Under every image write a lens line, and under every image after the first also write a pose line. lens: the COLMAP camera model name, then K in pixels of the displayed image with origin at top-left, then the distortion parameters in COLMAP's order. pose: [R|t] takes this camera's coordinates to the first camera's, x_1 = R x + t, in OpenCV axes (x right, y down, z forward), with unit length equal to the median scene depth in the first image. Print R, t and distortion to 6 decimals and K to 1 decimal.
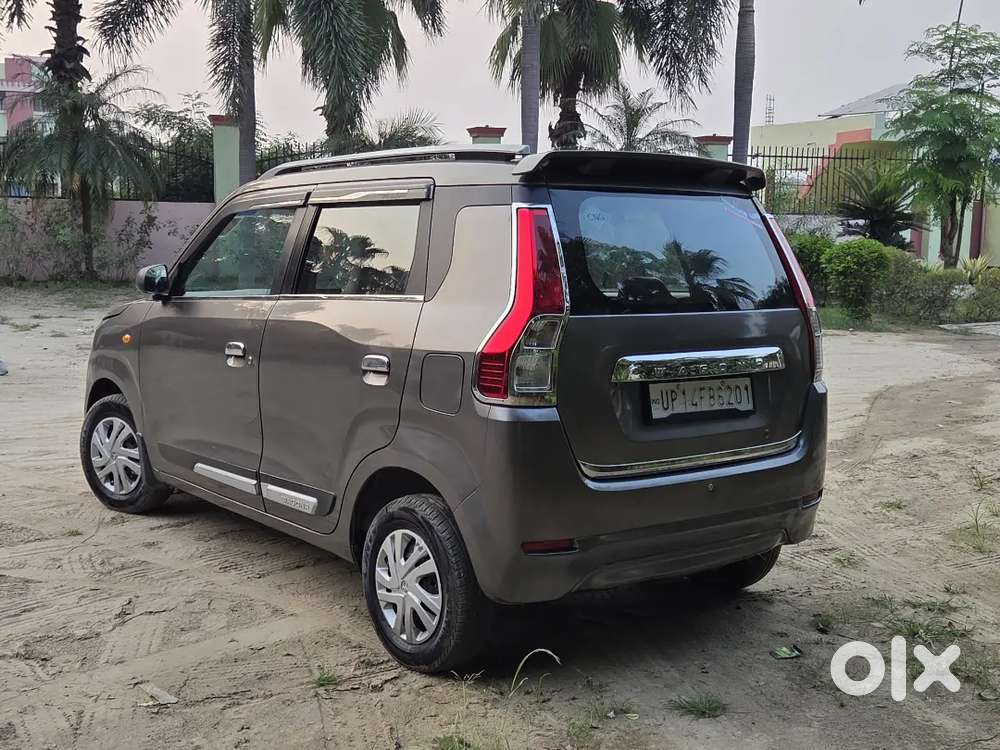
lens RADIAL K [[1125.6, 0, 507.5], [0, 1125.6, 380.4], [0, 0, 1]] dist [0.053426, 0.000000]
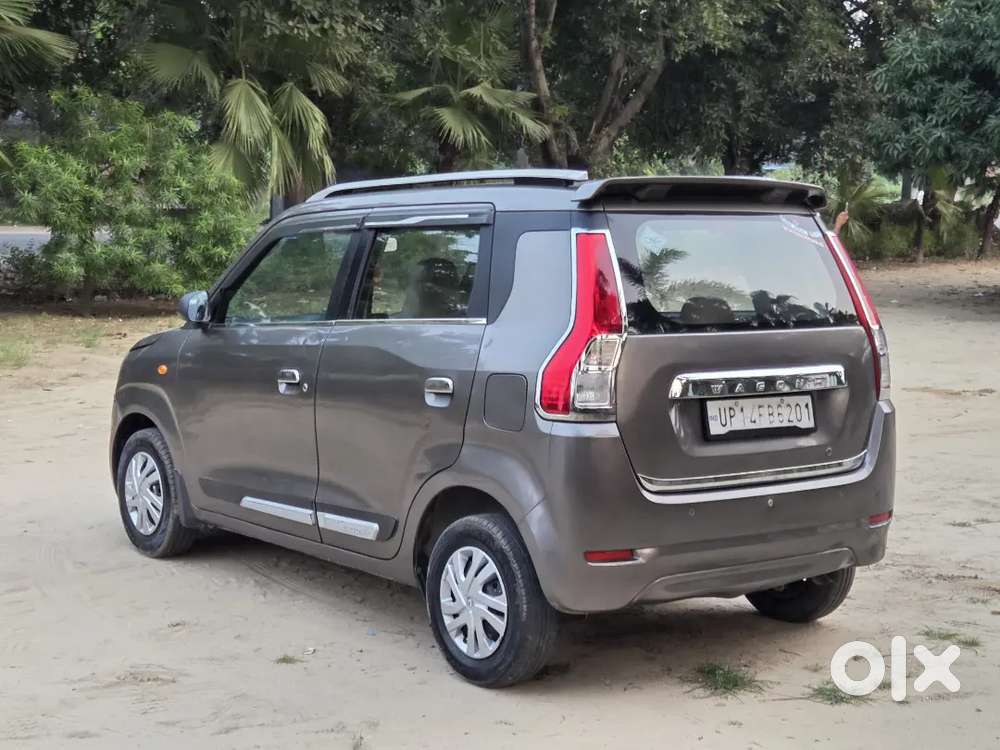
lens RADIAL K [[1561.9, 0, 533.5], [0, 1561.9, 364.2], [0, 0, 1]] dist [0.067800, 0.000000]
pose [[0.999734, -0.013243, -0.018883, -0.005037], [0.012323, 0.998771, -0.048016, 0.034093], [0.019496, 0.047771, 0.998668, -0.405240]]
